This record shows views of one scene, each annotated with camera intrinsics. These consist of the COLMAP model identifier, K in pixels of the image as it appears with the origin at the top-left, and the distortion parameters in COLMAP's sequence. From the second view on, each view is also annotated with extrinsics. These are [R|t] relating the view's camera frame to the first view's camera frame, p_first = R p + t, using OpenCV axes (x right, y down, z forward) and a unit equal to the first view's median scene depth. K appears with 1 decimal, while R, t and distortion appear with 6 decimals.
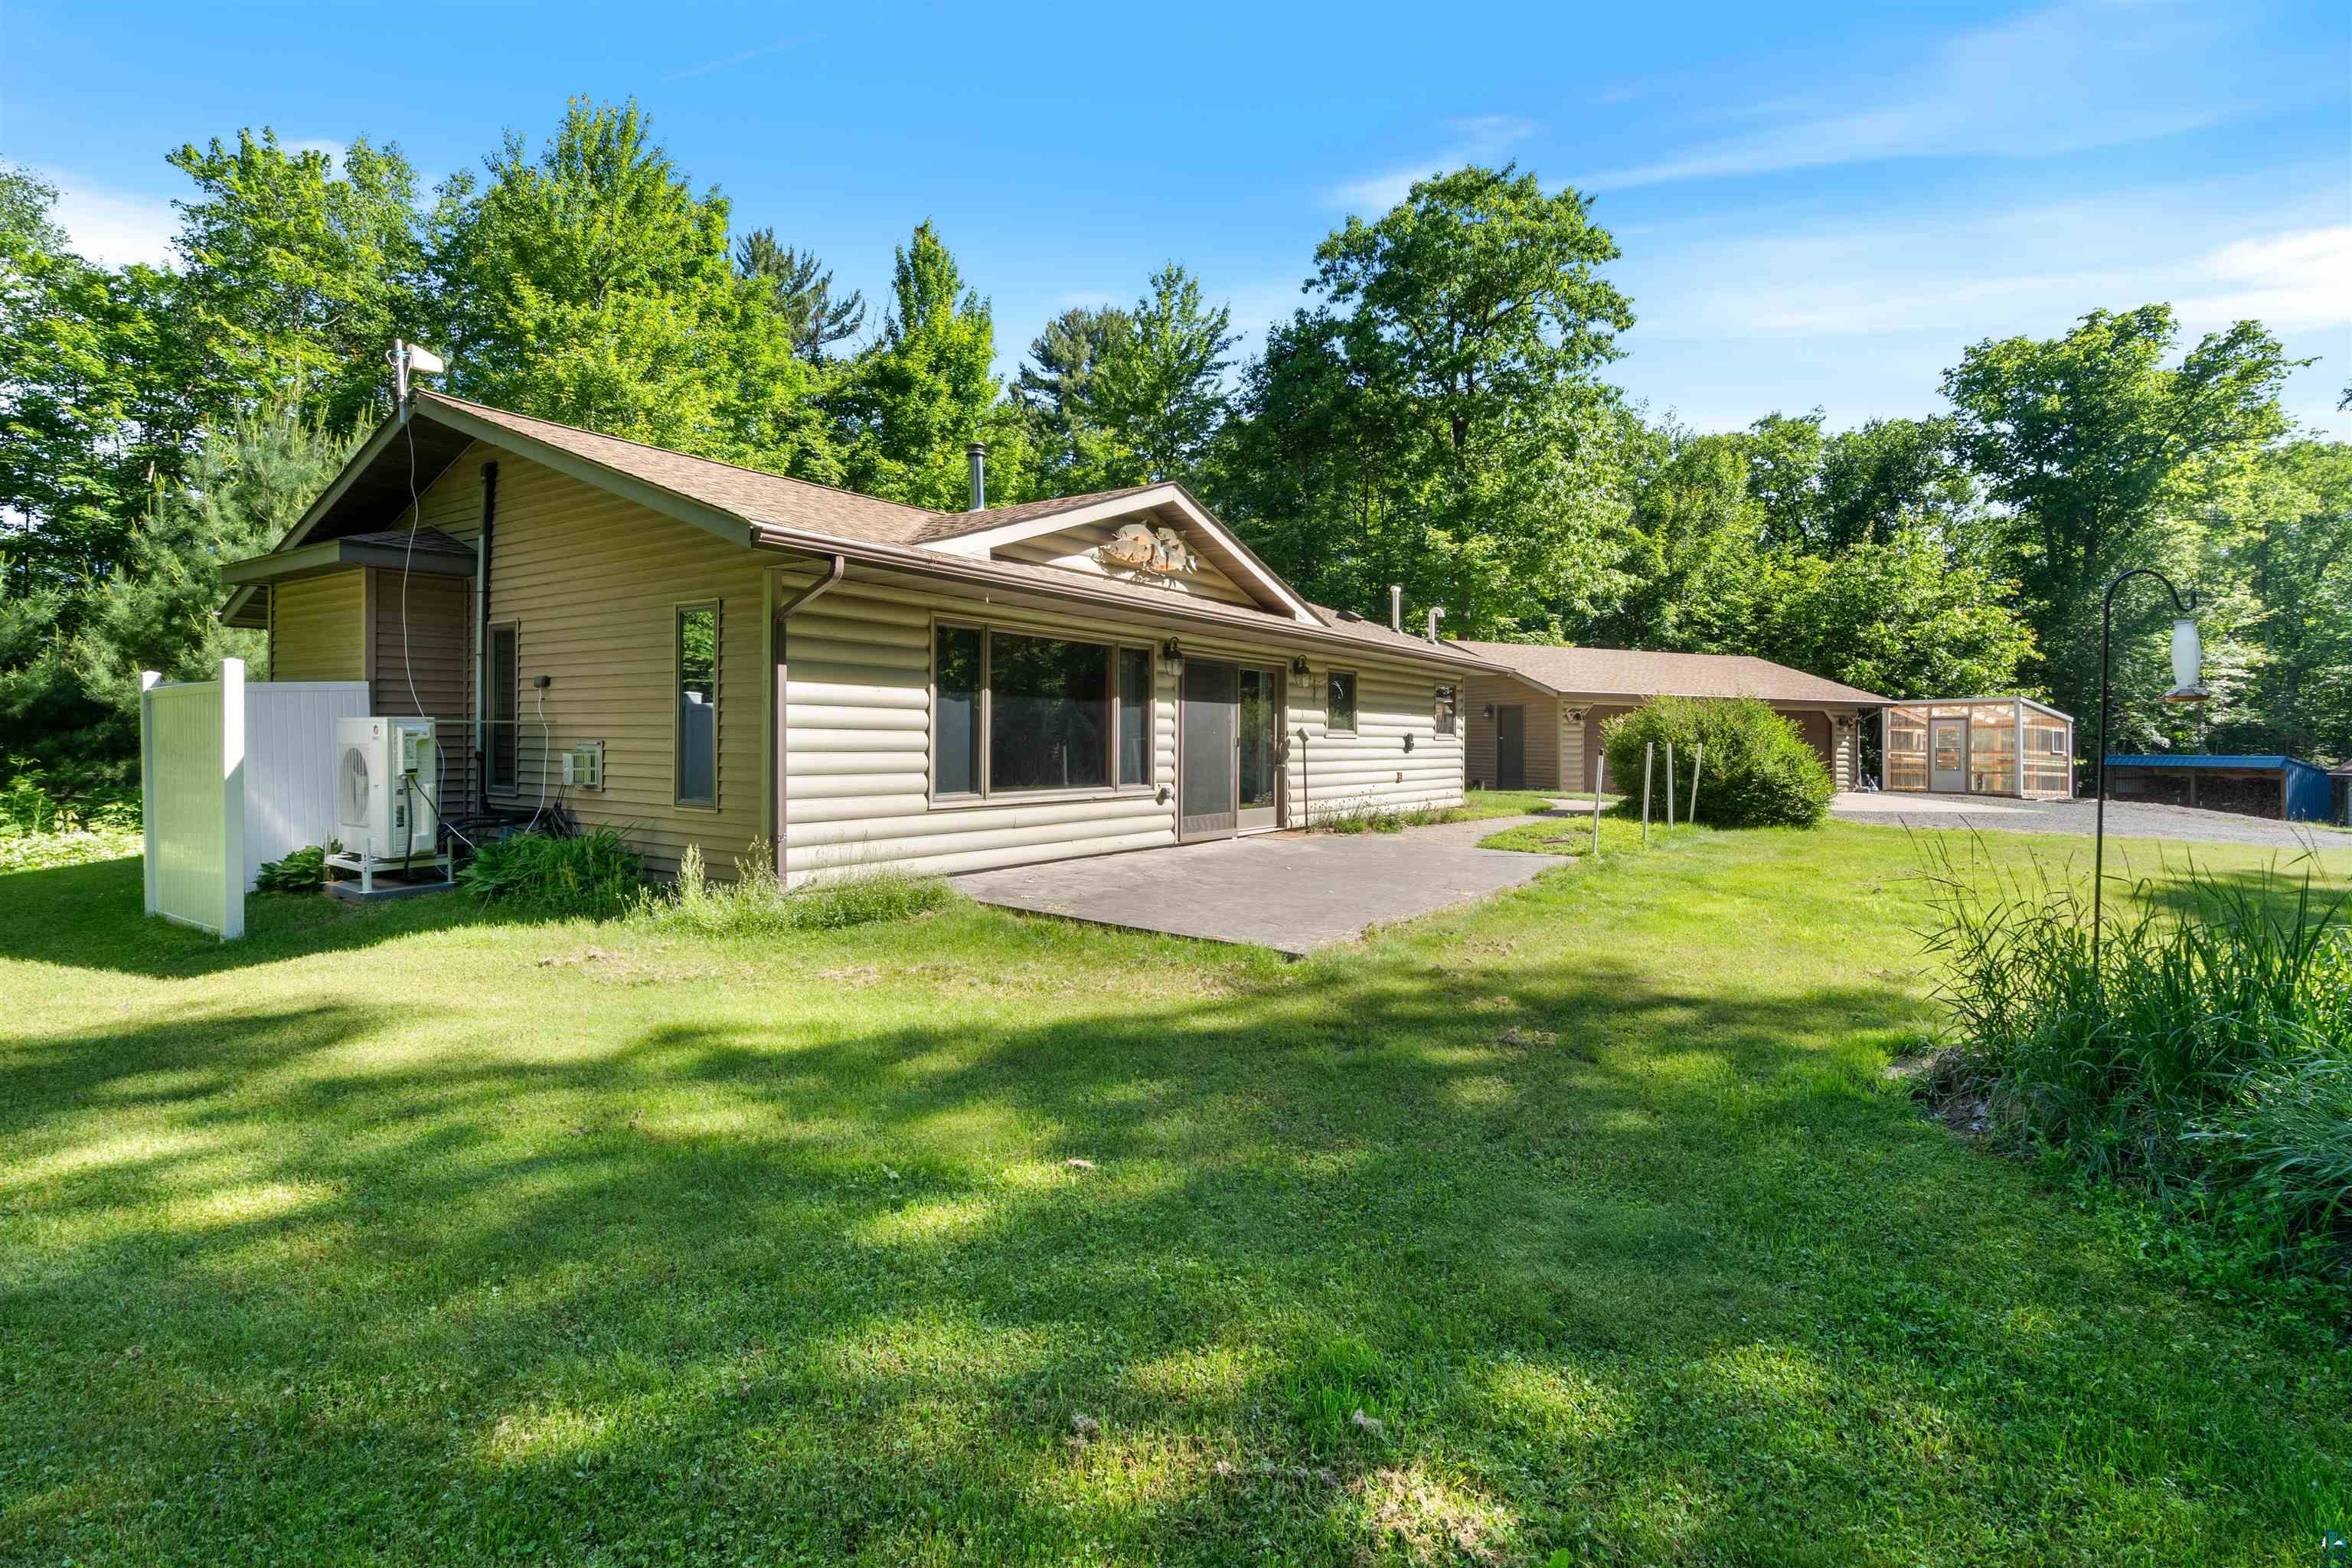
lens RADIAL K [[1077.0, 0, 1190.3], [0, 1077.0, 729.2], [0, 0, 1]] dist [-0.007318, 0.003389]
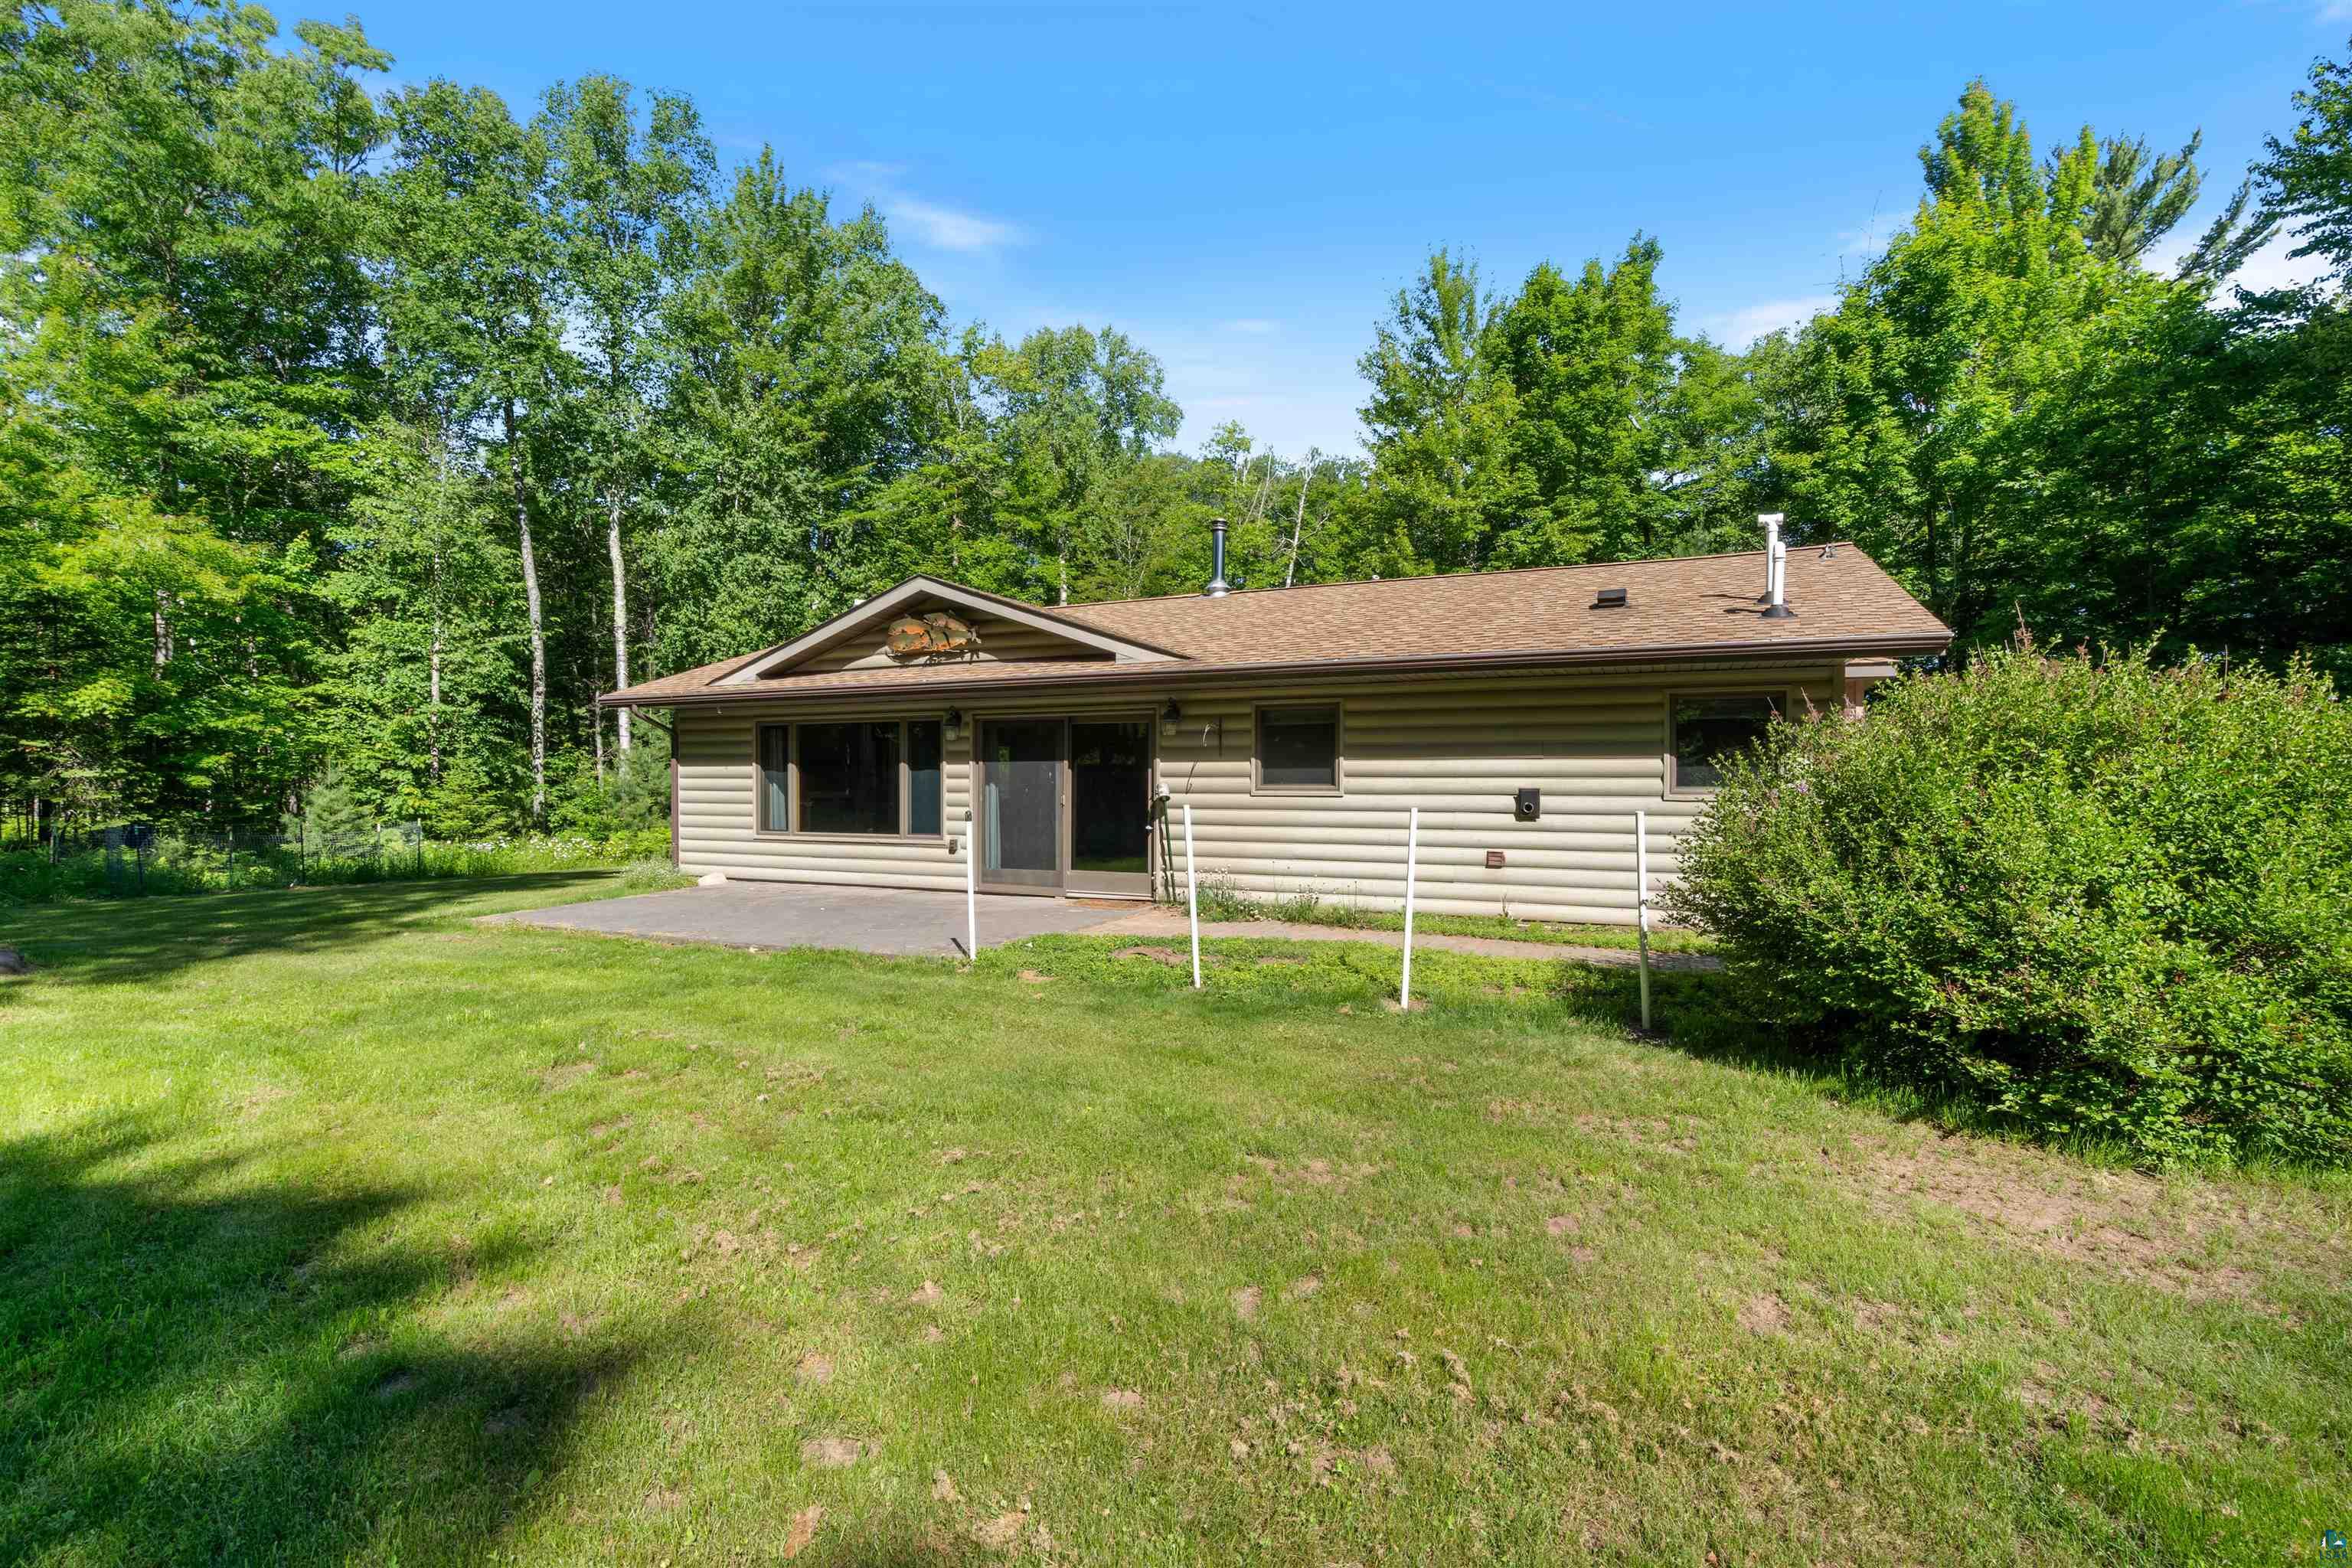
lens RADIAL K [[1077.0, 0, 1176.5], [0, 1077.0, 773.6], [0, 0, 1]] dist [-0.007318, 0.003389]
pose [[0.158035, -0.020652, -0.987218, 0.417014], [0.006545, 0.999781, -0.019867, 0.003306], [0.987412, -0.003321, 0.158136, 0.388177]]
